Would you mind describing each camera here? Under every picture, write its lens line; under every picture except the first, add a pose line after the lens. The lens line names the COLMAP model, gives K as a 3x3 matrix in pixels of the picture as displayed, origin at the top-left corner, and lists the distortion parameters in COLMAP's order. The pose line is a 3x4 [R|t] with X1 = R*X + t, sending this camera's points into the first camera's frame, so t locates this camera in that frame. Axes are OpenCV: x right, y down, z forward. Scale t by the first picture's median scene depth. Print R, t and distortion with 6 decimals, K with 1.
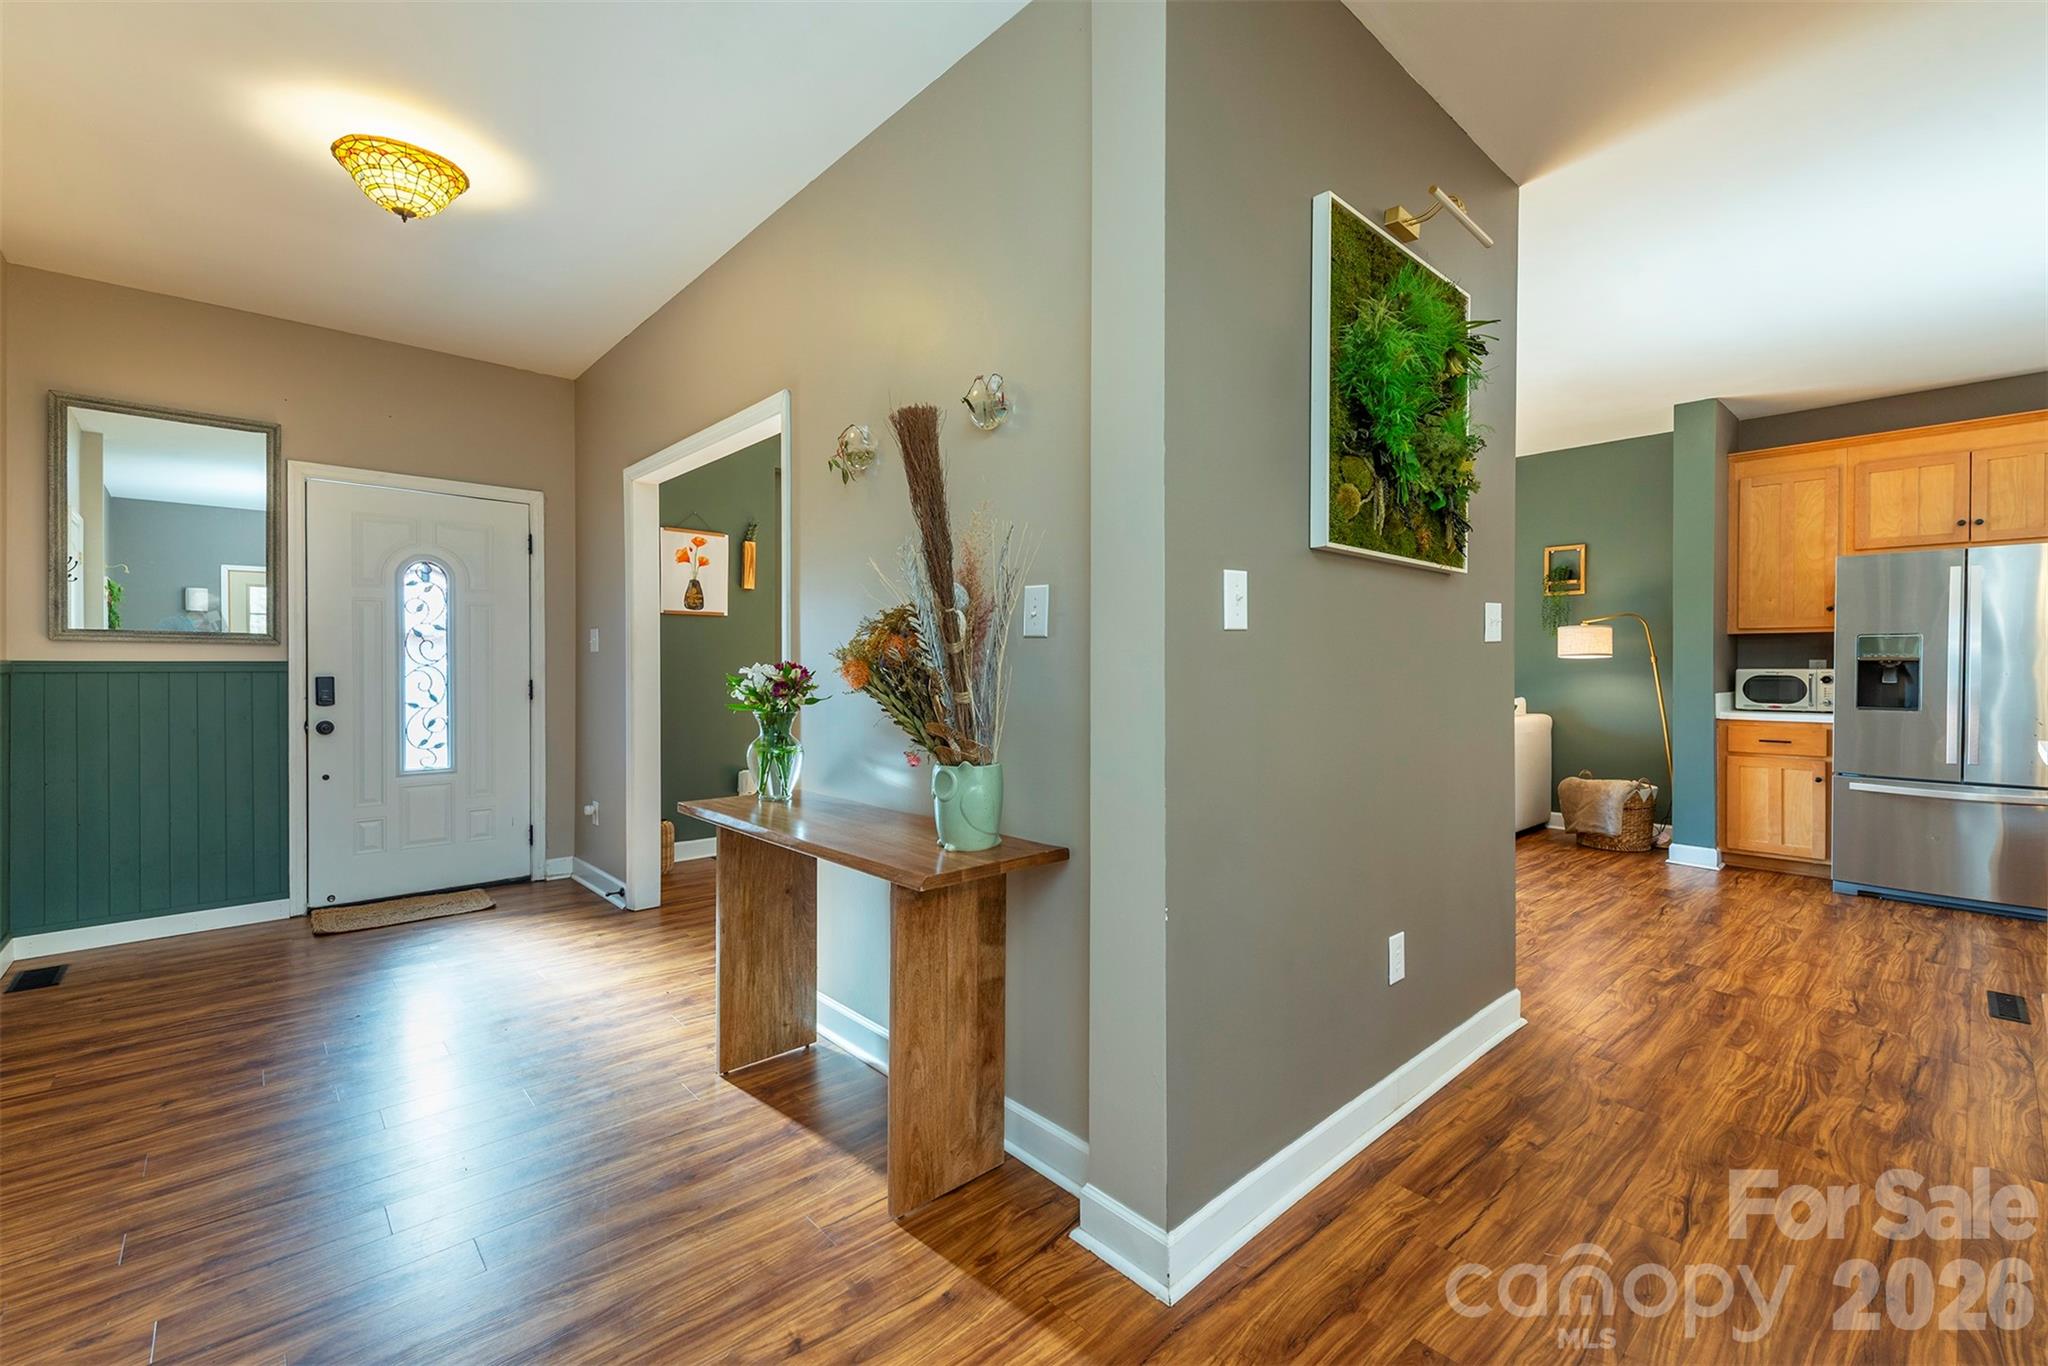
lens RADIAL K [[850.0, 0, 1040.4], [0, 850.0, 670.6], [0, 0, 1]] dist [0.013220, -0.002219]
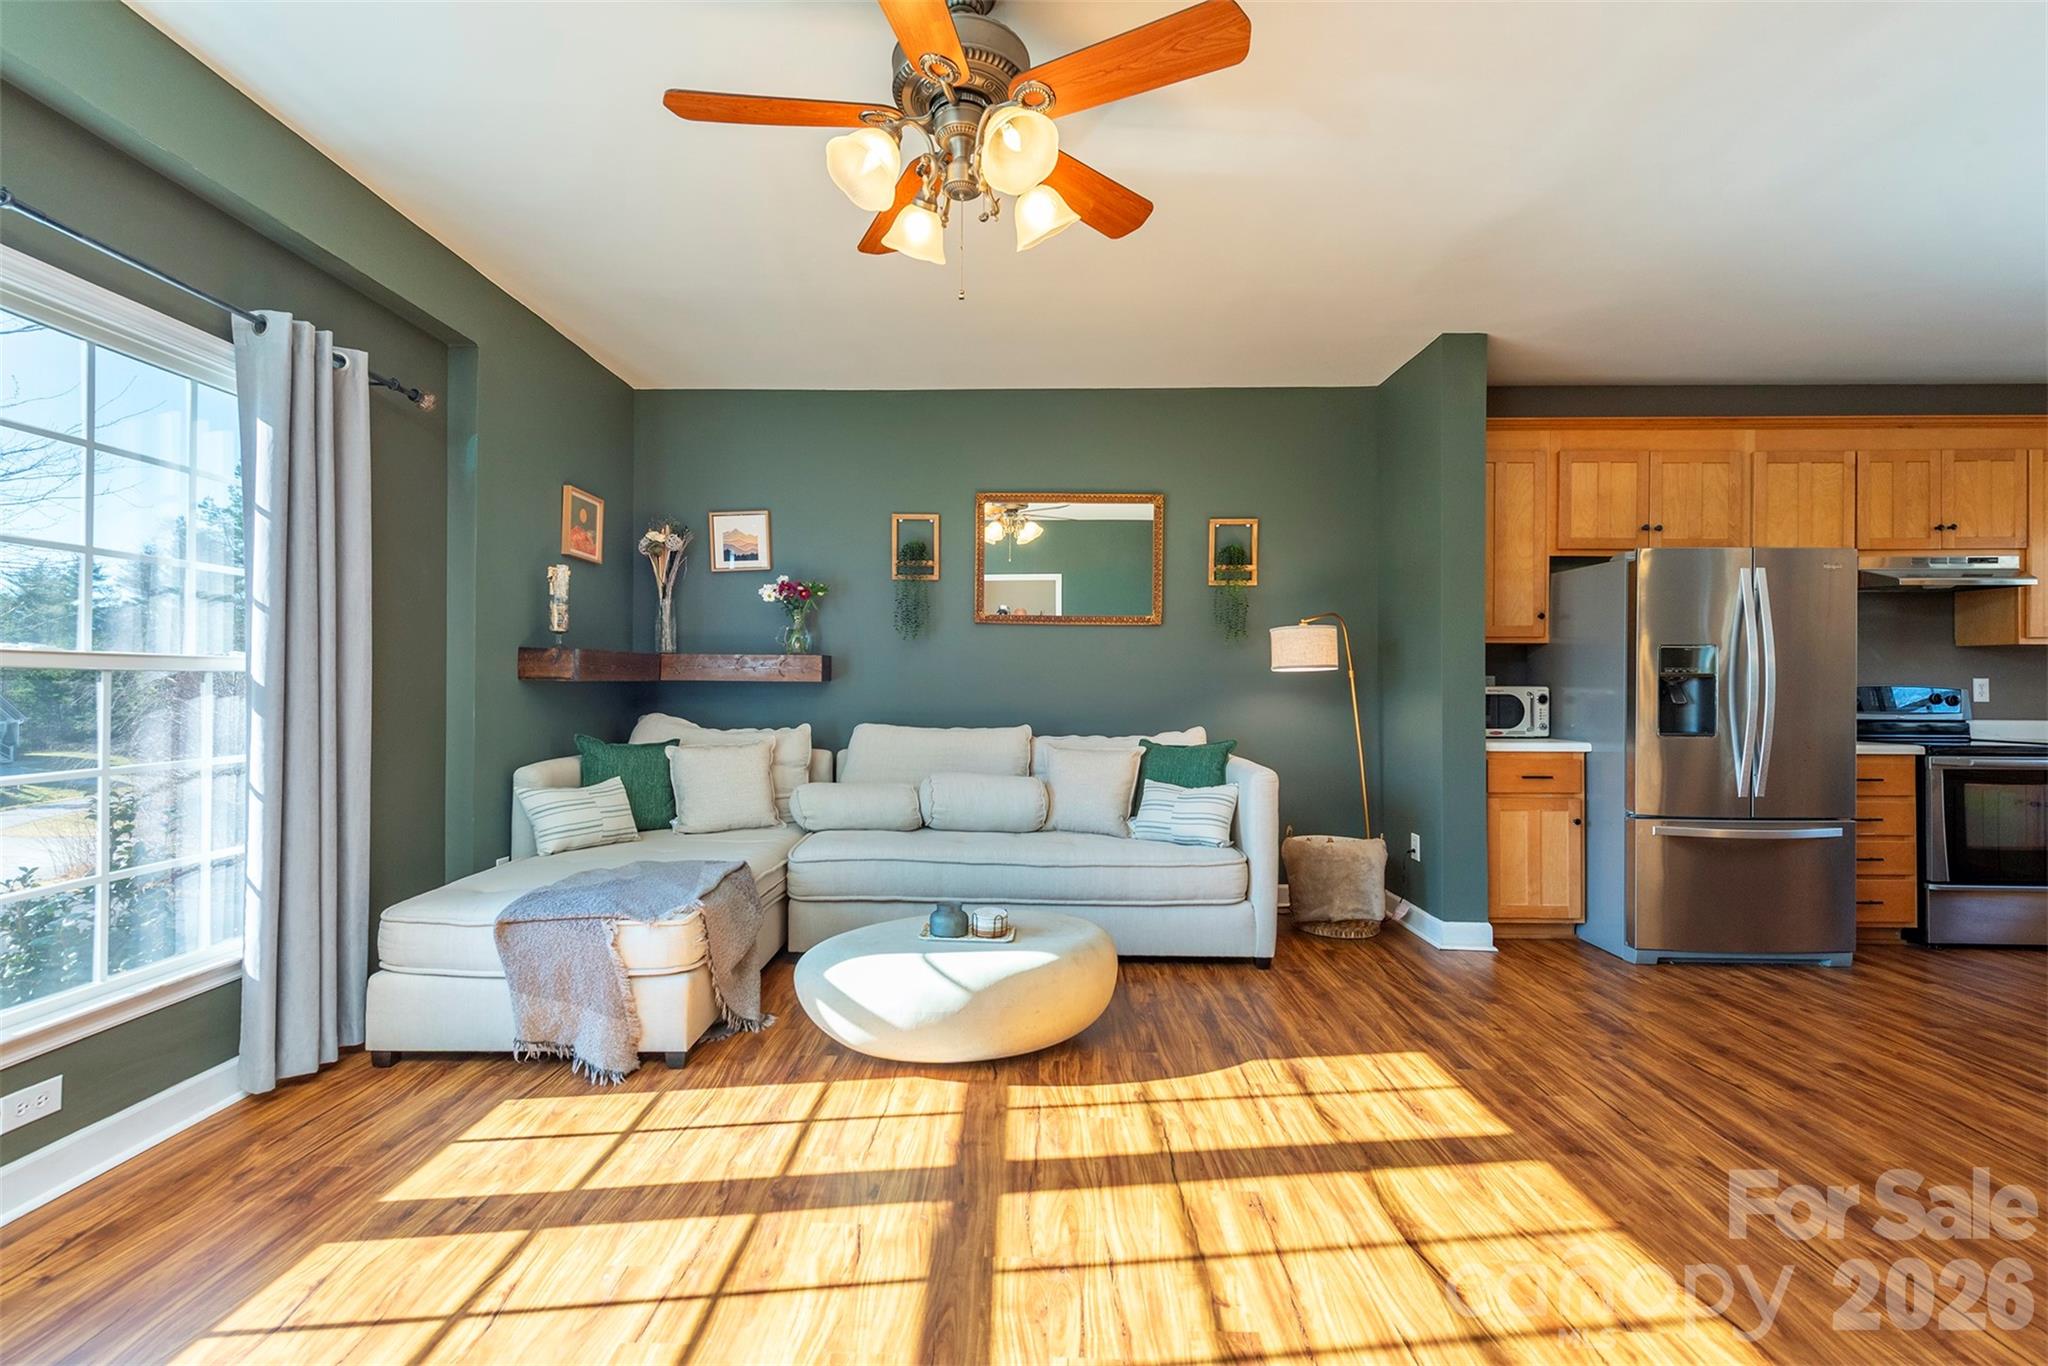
lens RADIAL K [[882.5, 0, 1029.9], [0, 882.5, 683.1], [0, 0, 1]] dist [0.002036, -0.001542]
pose [[0.700788, 0.001178, 0.713368, -0.065237], [0.000259, 0.999998, -0.001905, -0.004013], [-0.713369, 0.001520, 0.700787, 0.808280]]
